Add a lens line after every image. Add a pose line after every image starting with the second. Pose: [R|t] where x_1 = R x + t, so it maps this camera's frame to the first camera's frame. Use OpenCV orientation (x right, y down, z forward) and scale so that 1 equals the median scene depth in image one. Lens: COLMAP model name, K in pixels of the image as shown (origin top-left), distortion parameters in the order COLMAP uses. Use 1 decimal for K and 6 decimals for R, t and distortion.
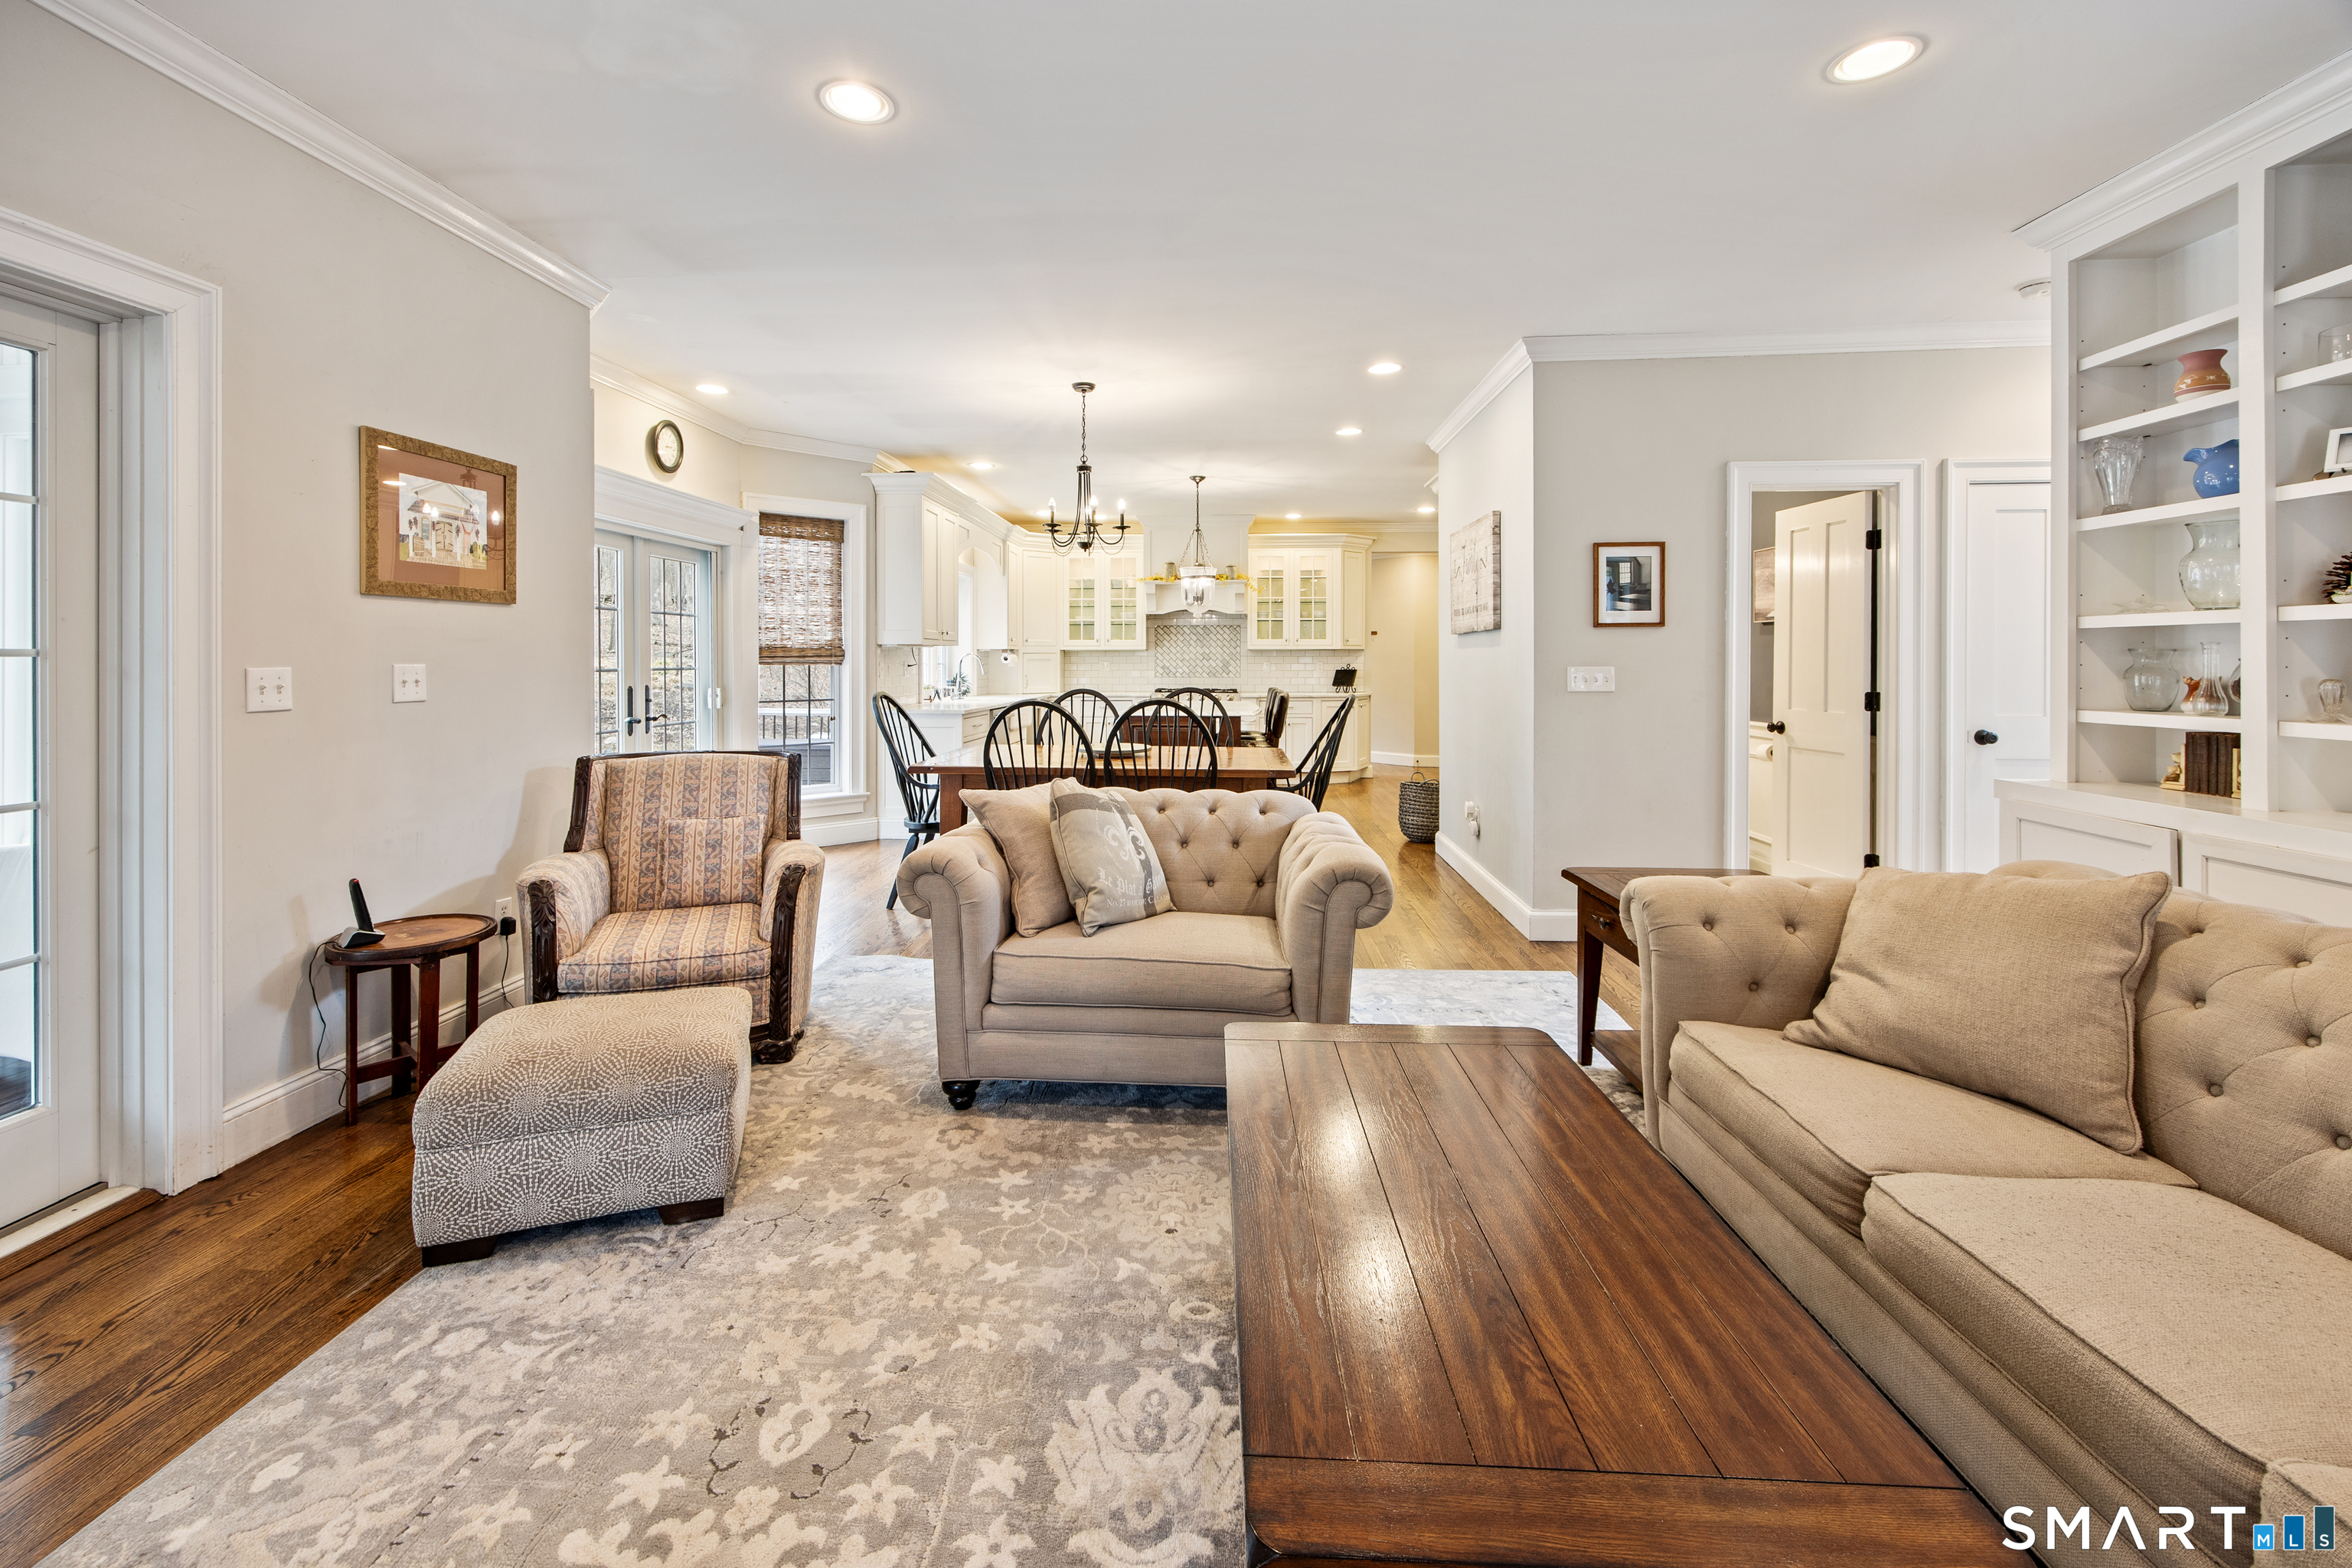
lens RADIAL K [[944.9, 0, 1175.7], [0, 944.9, 719.6], [0, 0, 1]] dist [-0.002888, -0.000193]
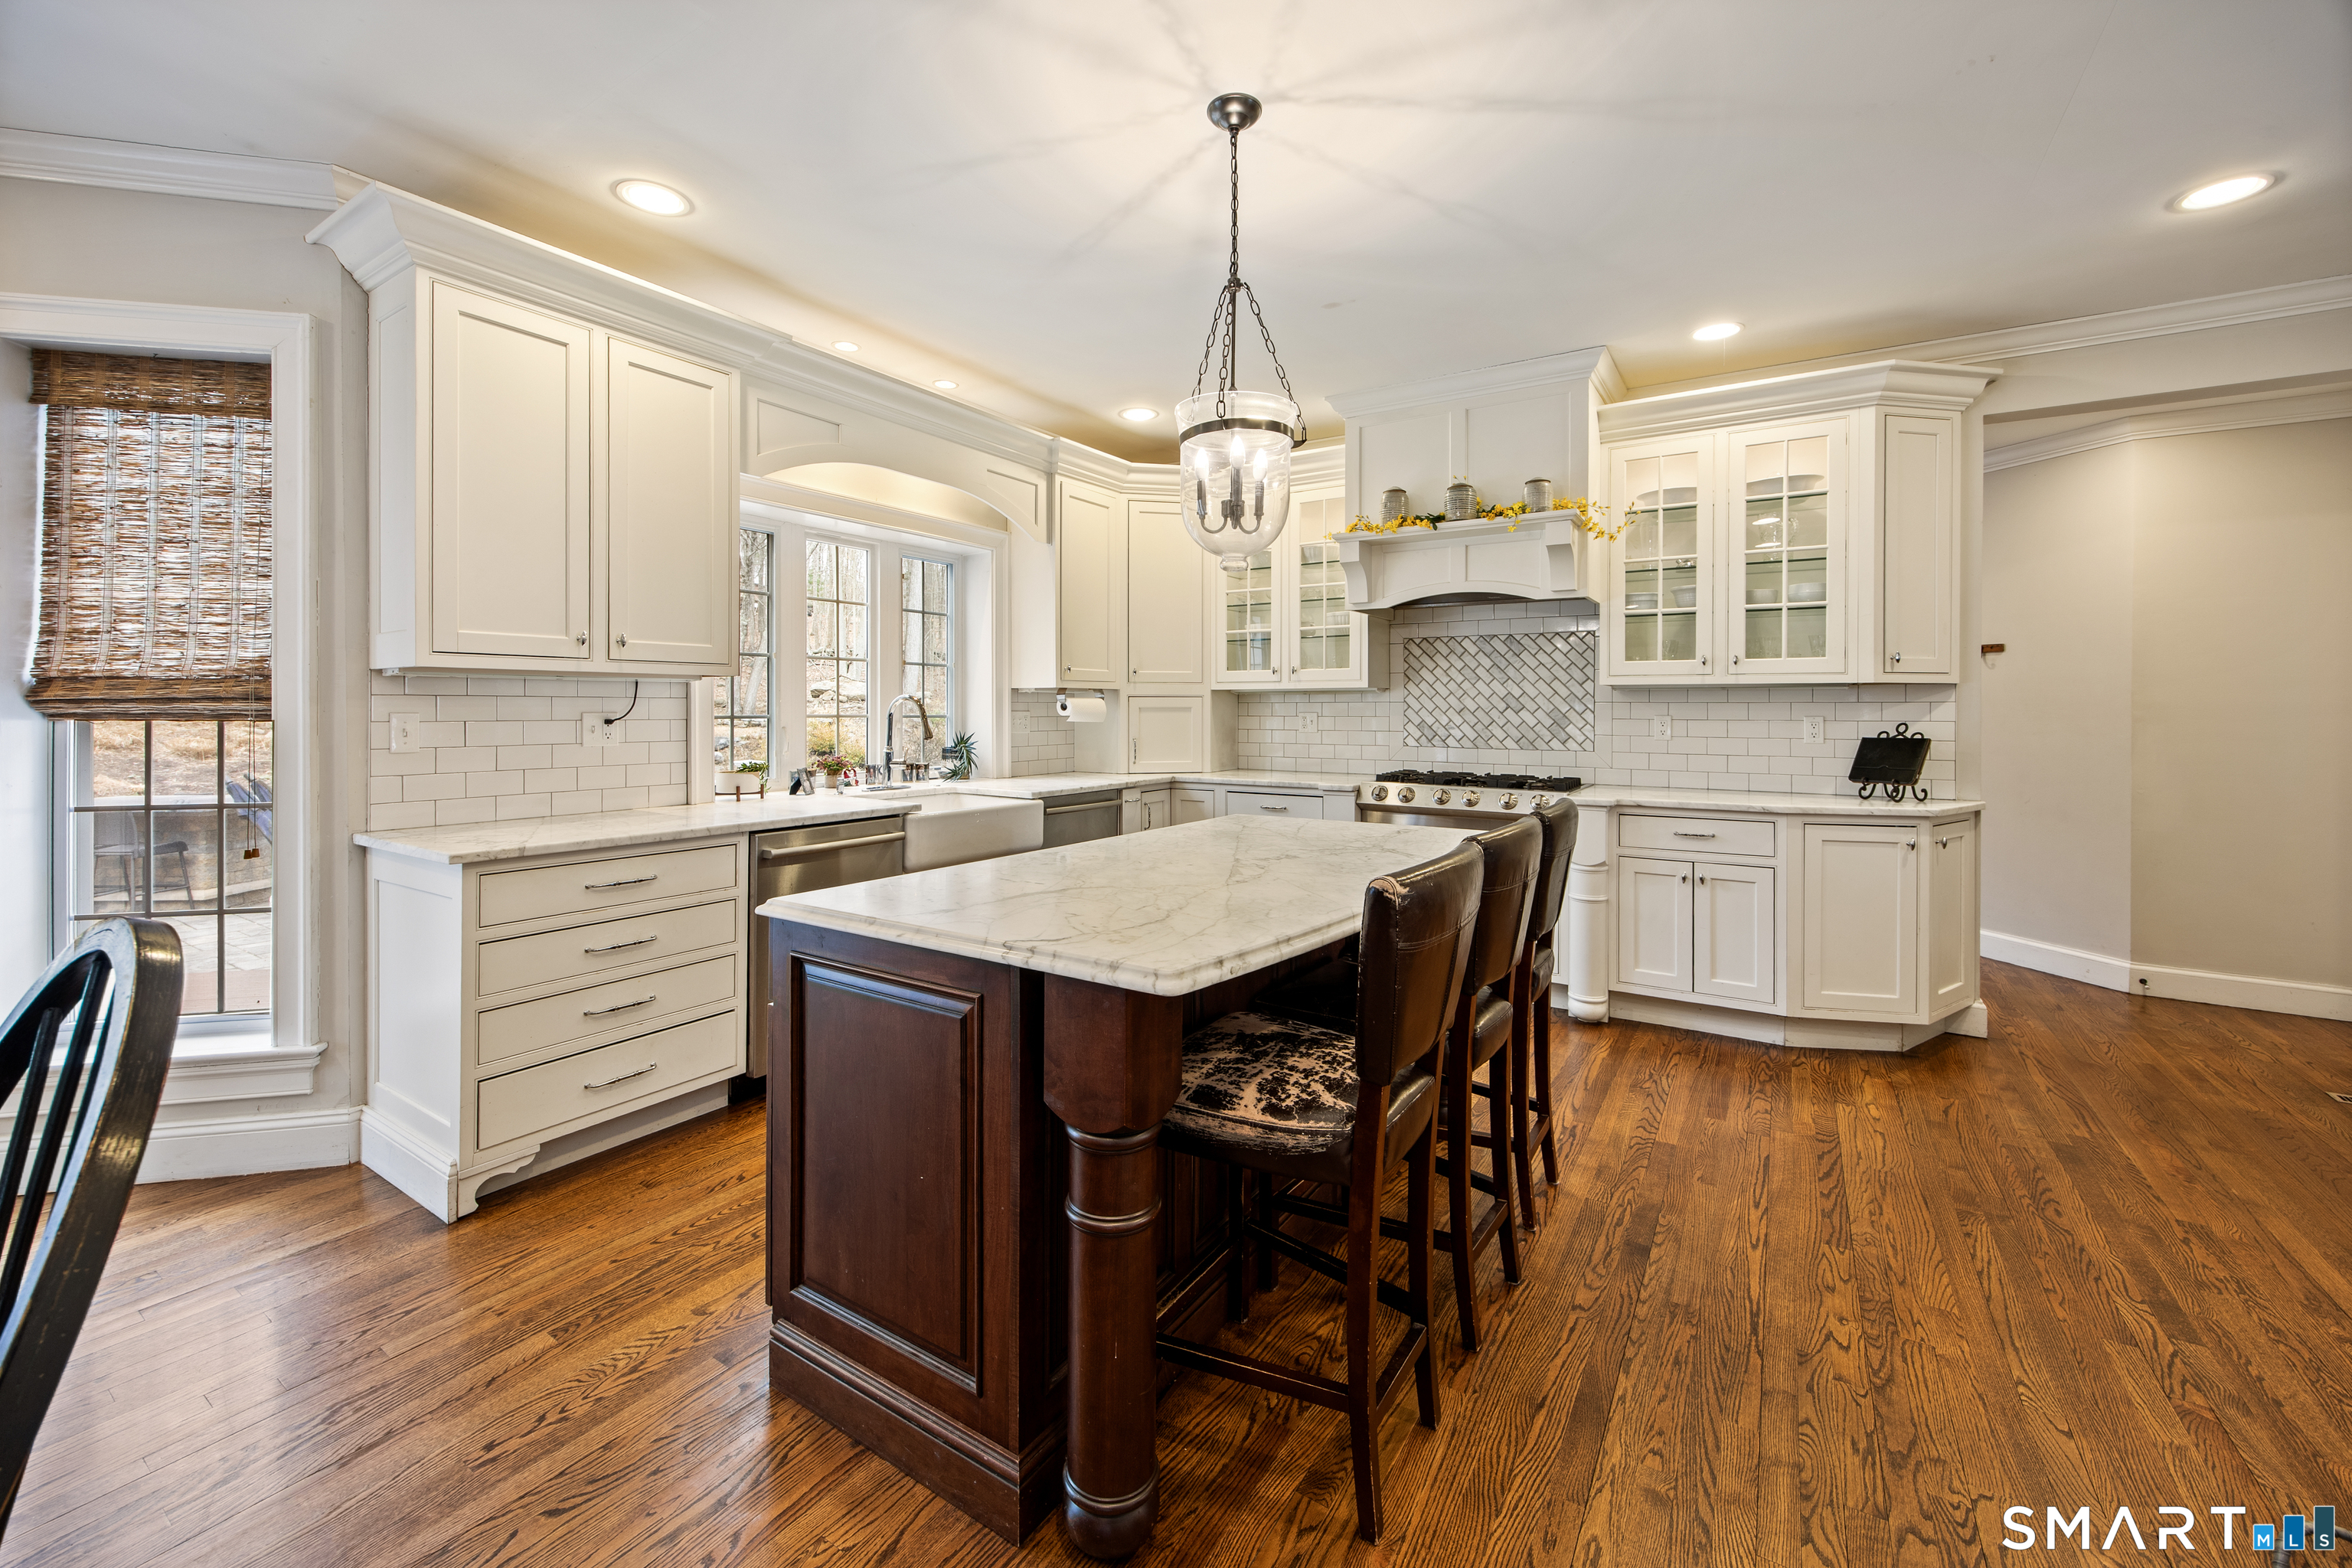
lens RADIAL K [[944.9, 0, 1175.7], [0, 944.9, 719.6], [0, 0, 1]] dist [-0.002888, -0.000193]
pose [[0.873931, 0.008380, -0.485977, 0.115709], [-0.033053, 0.998561, -0.042220, -0.035892], [0.484924, 0.052961, 0.872951, 0.550739]]
